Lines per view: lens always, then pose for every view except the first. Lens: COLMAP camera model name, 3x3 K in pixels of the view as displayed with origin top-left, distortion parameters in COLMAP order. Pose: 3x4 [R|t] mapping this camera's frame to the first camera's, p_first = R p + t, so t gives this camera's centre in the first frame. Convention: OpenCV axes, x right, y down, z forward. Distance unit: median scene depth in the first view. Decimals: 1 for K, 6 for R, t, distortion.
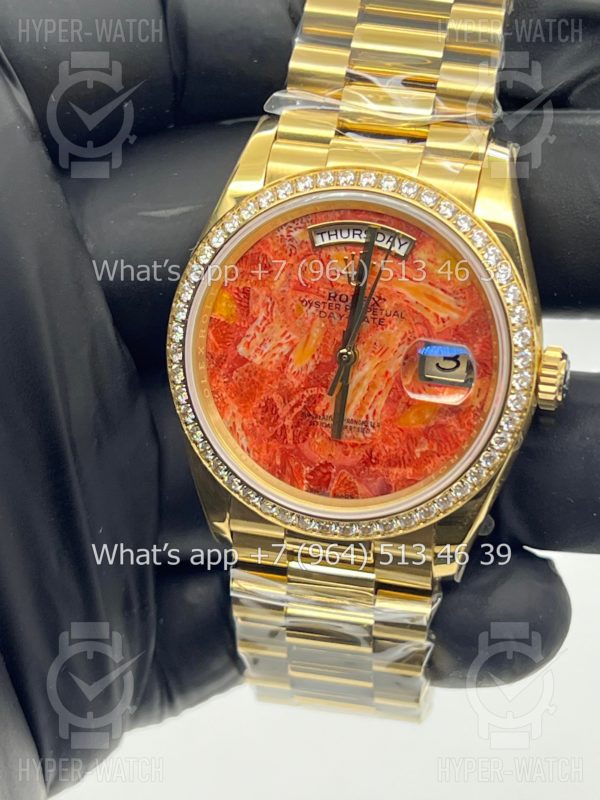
lens RADIAL K [[1874.6, 0, 294.8], [0, 1874.6, 396.1], [0, 0, 1]] dist [0.111832, 0.000000]
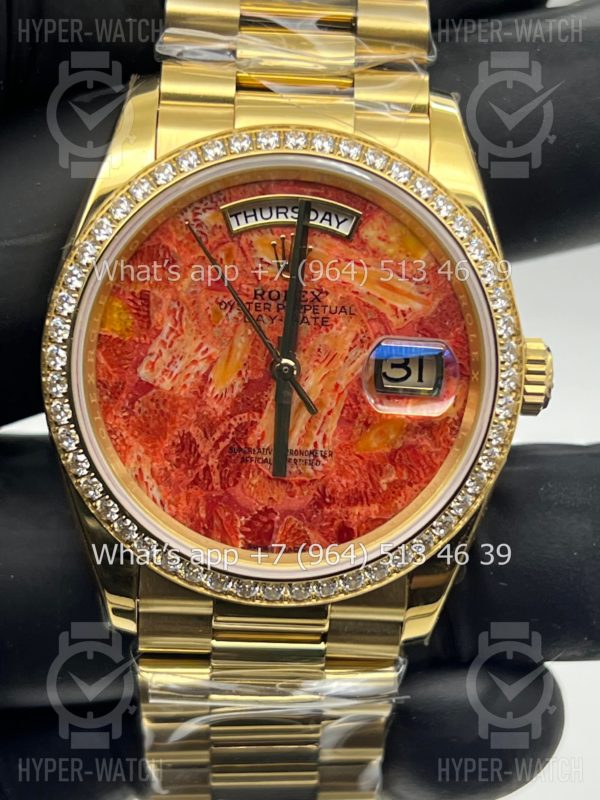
lens RADIAL K [[1874.6, 0, 332.5], [0, 1874.6, 407.6], [0, 0, 1]] dist [0.111832, 0.000000]
pose [[0.965316, -0.083111, 0.247503, -0.146260], [0.093796, 0.995087, -0.031678, 0.021096], [-0.243654, 0.053794, 0.968369, 0.240682]]
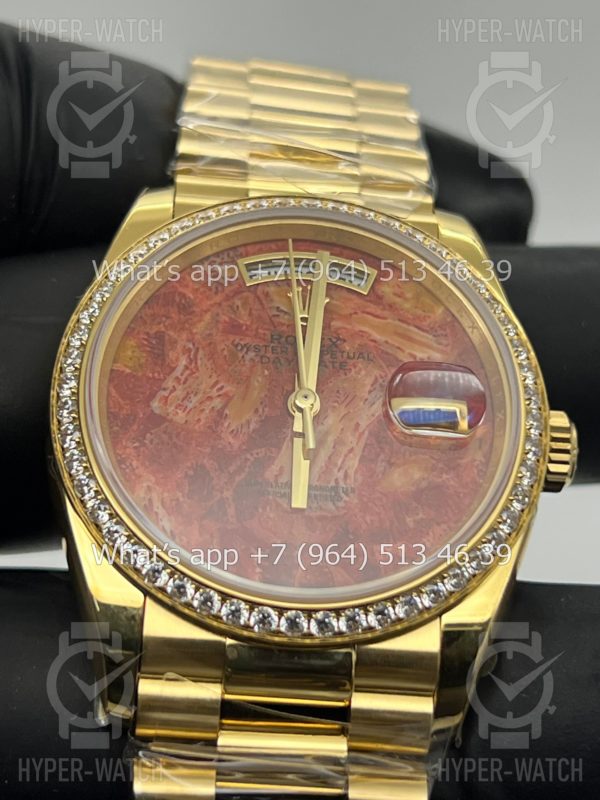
lens RADIAL K [[1874.6, 0, 301.2], [0, 1874.6, 403.7], [0, 0, 1]] dist [0.111832, 0.000000]
pose [[0.948241, 0.064968, 0.310836, -0.204523], [0.115326, 0.841559, -0.527711, 0.371054], [-0.295871, 0.536244, 0.790508, 0.406077]]
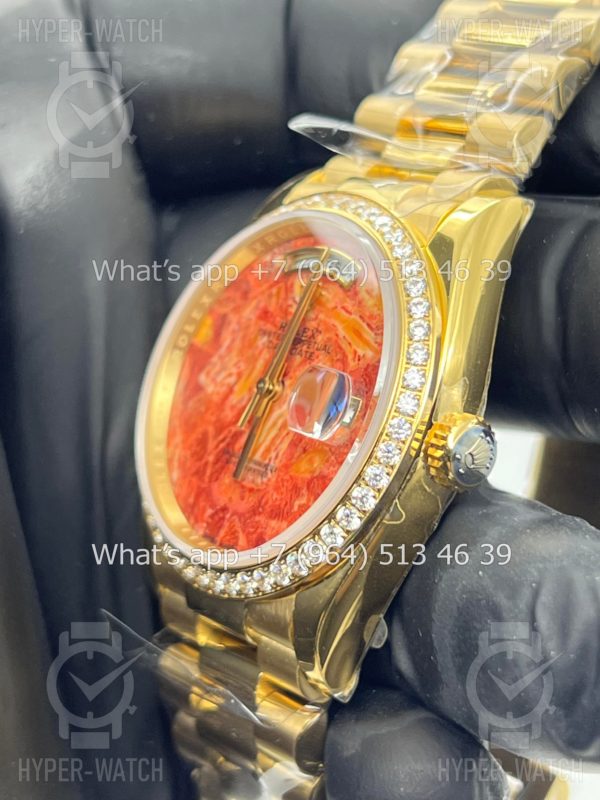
lens RADIAL K [[1874.6, 0, 299.9], [0, 1874.6, 400.7], [0, 0, 1]] dist [0.111832, 0.000000]
pose [[0.772085, 0.139779, -0.619957, 0.580651], [-0.339682, 0.915241, -0.216679, 0.168646], [0.537123, 0.377882, 0.754124, 0.344062]]
